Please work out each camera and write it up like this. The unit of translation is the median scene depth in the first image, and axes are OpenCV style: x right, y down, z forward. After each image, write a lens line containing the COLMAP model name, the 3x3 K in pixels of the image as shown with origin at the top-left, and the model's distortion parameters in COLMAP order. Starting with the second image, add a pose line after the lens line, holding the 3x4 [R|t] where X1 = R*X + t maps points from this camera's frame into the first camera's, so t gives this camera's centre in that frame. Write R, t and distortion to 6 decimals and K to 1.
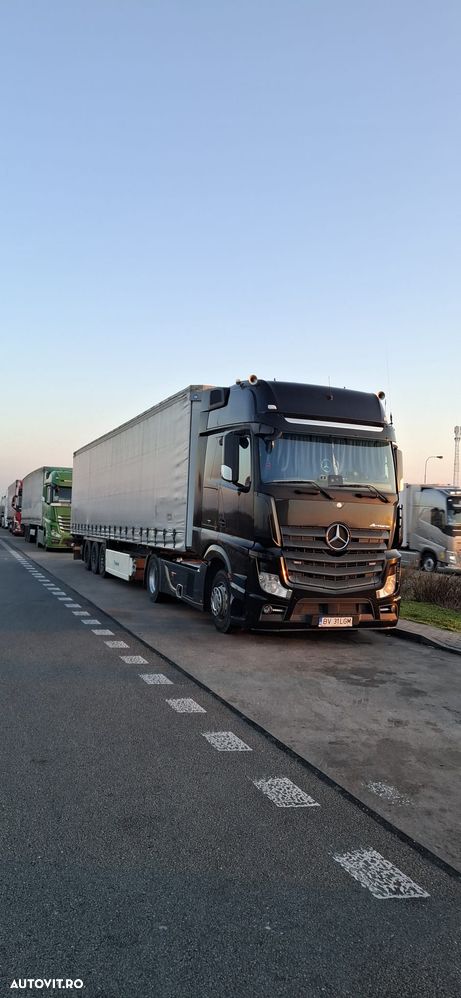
lens RADIAL K [[729.9, 0, 205.7], [0, 729.9, 487.7], [0, 0, 1]] dist [-0.000853, 0.000234]
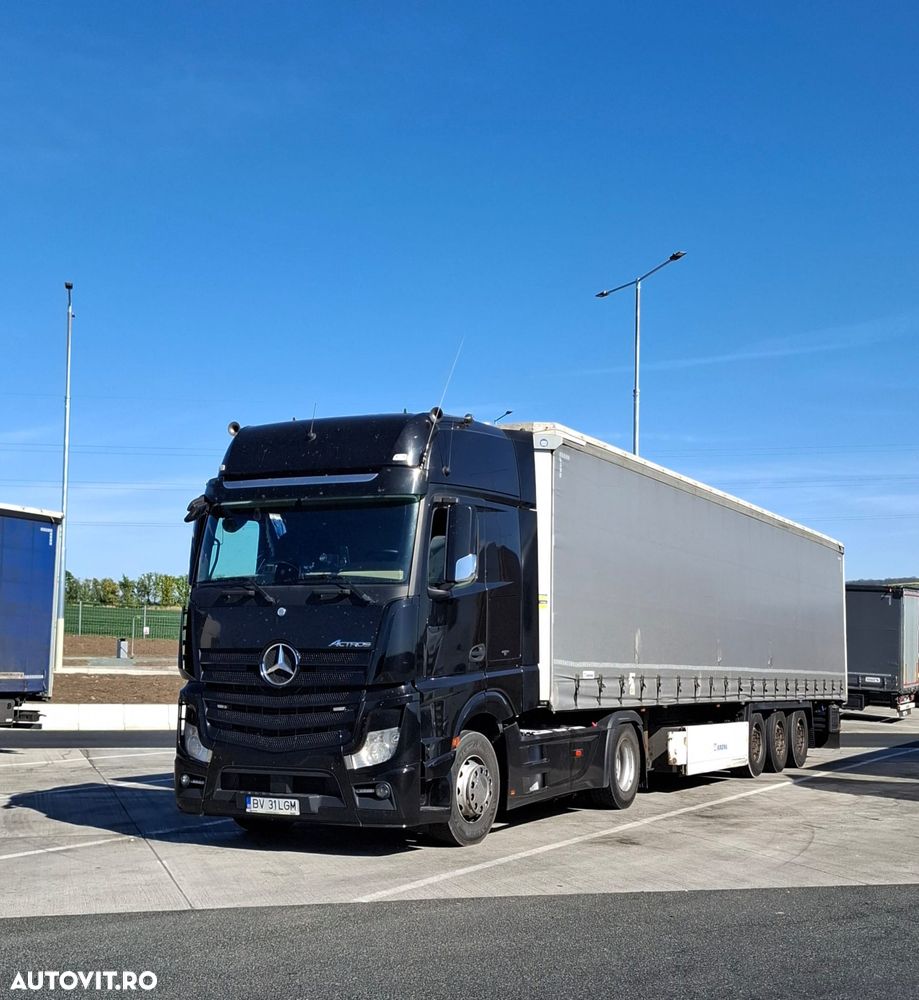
lens RADIAL K [[1393.4, 0, 459.5], [0, 1393.4, 500.0], [0, 0, 1]] dist [0.051141, 0.014834]
pose [[0.681965, -0.124686, -0.720678, 1.114918], [0.055839, 0.991361, -0.118678, 0.076242], [0.729250, 0.040692, 0.683036, 0.300408]]
